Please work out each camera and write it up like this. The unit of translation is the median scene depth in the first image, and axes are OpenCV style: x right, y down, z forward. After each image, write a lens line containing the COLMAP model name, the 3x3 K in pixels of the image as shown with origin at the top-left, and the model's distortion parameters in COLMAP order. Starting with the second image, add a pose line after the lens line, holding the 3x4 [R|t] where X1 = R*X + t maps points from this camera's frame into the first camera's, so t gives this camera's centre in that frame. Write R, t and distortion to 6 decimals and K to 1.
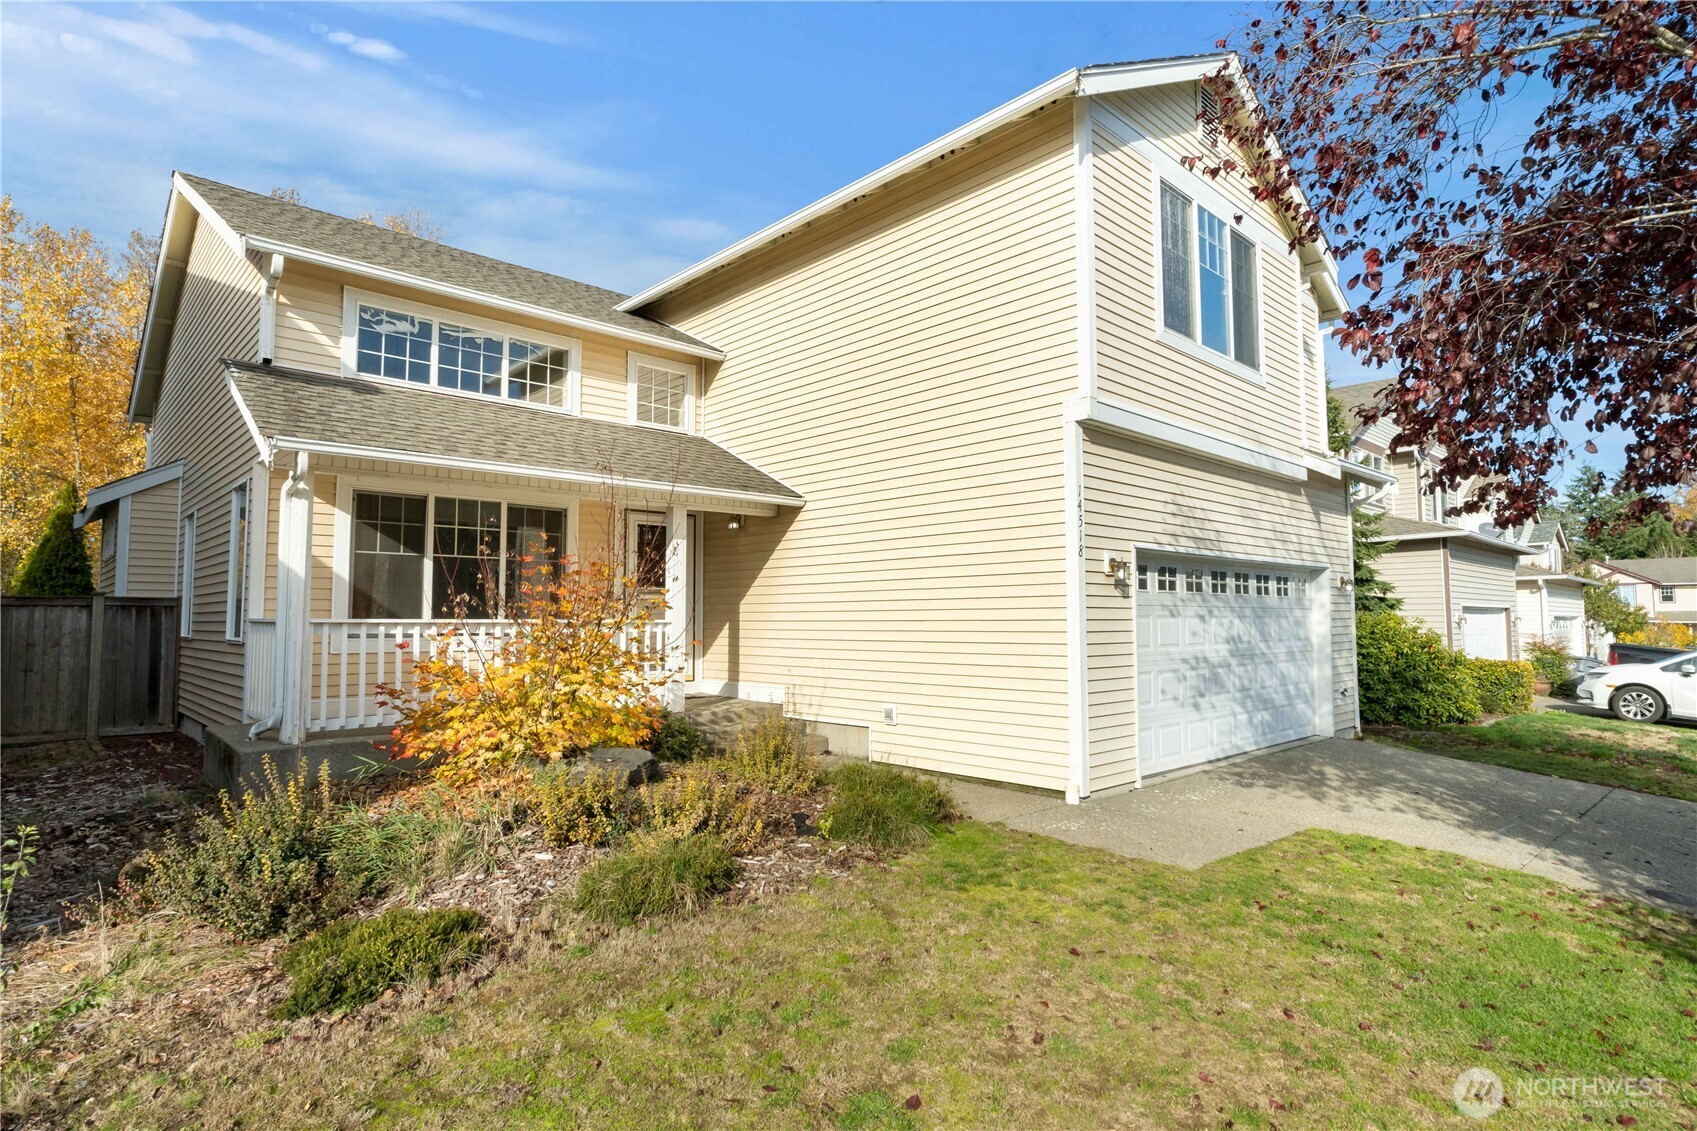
lens RADIAL K [[881.4, 0, 848.5], [0, 881.4, 565.5], [0, 0, 1]] dist [-0.000656, -0.000059]
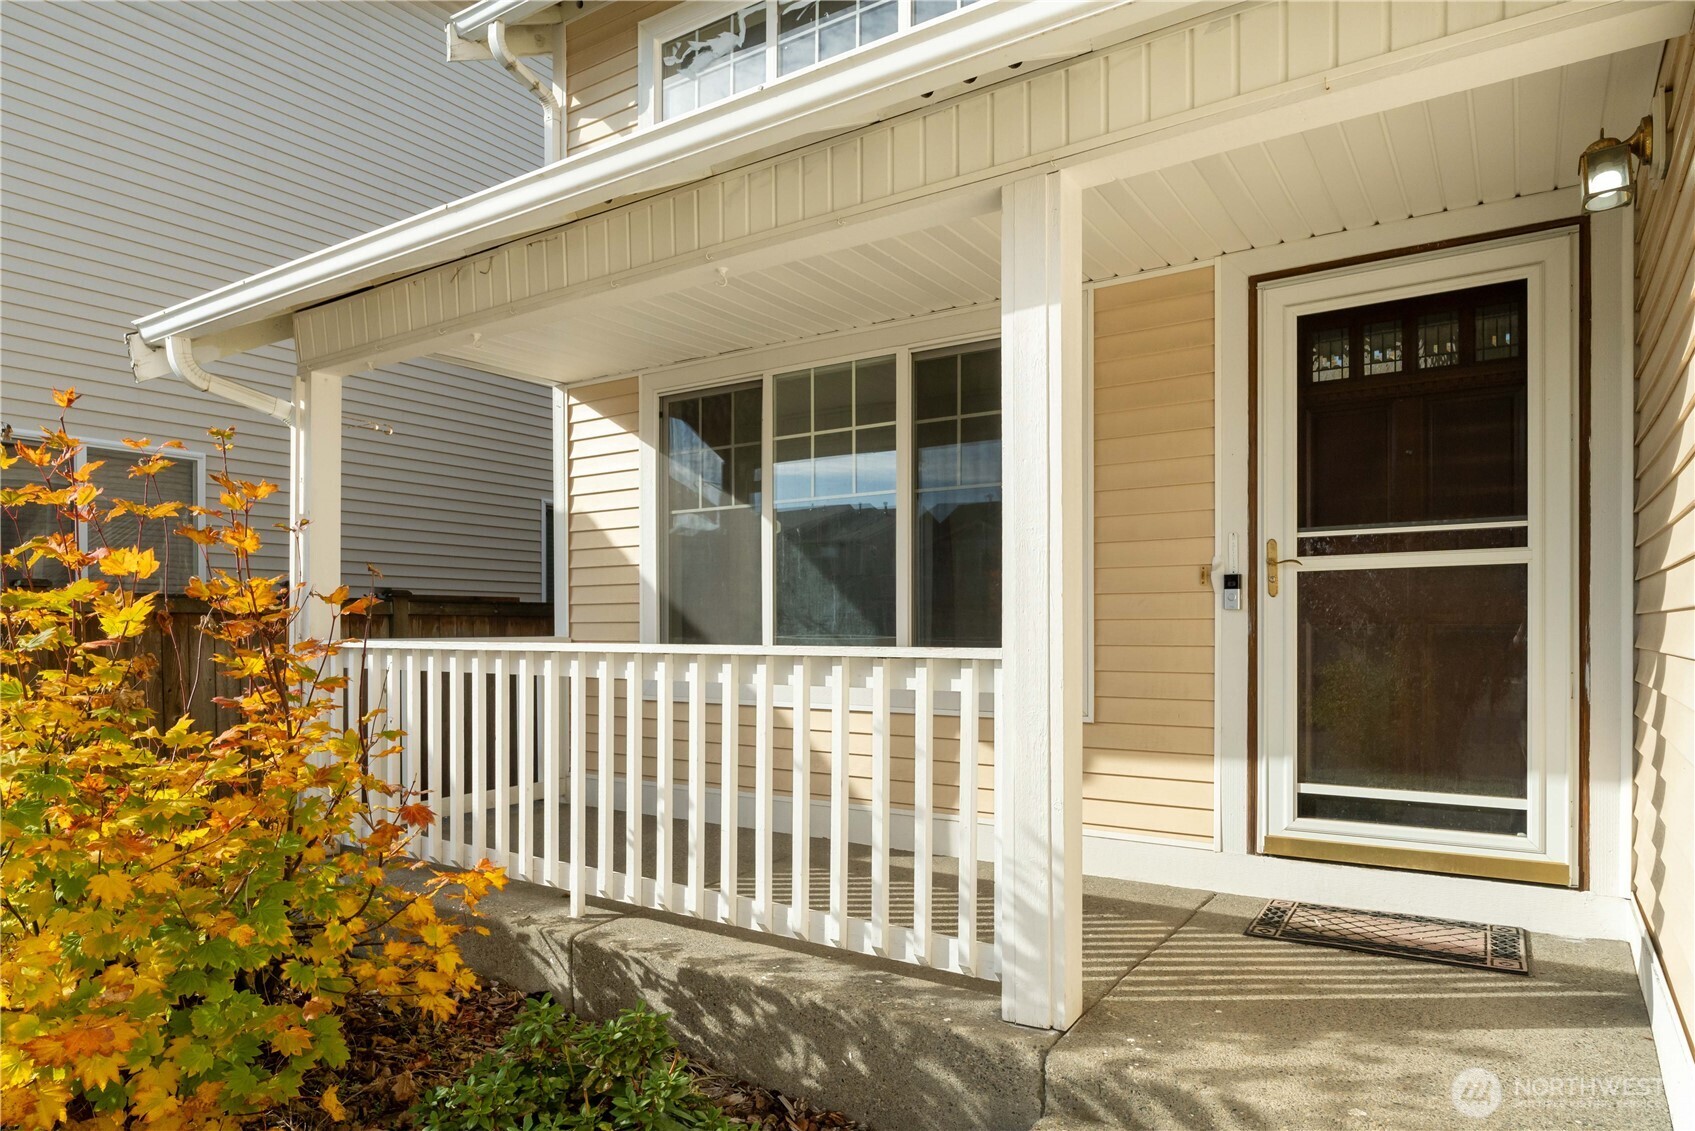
lens RADIAL K [[1036.7, 0, 846.9], [0, 1036.7, 630.7], [0, 0, 1]] dist [-0.003243, -0.000436]
pose [[0.217556, -0.003296, -0.976042, 0.068050], [0.056410, 0.998365, 0.009202, 0.051859], [0.974416, -0.057060, 0.217387, 0.937825]]
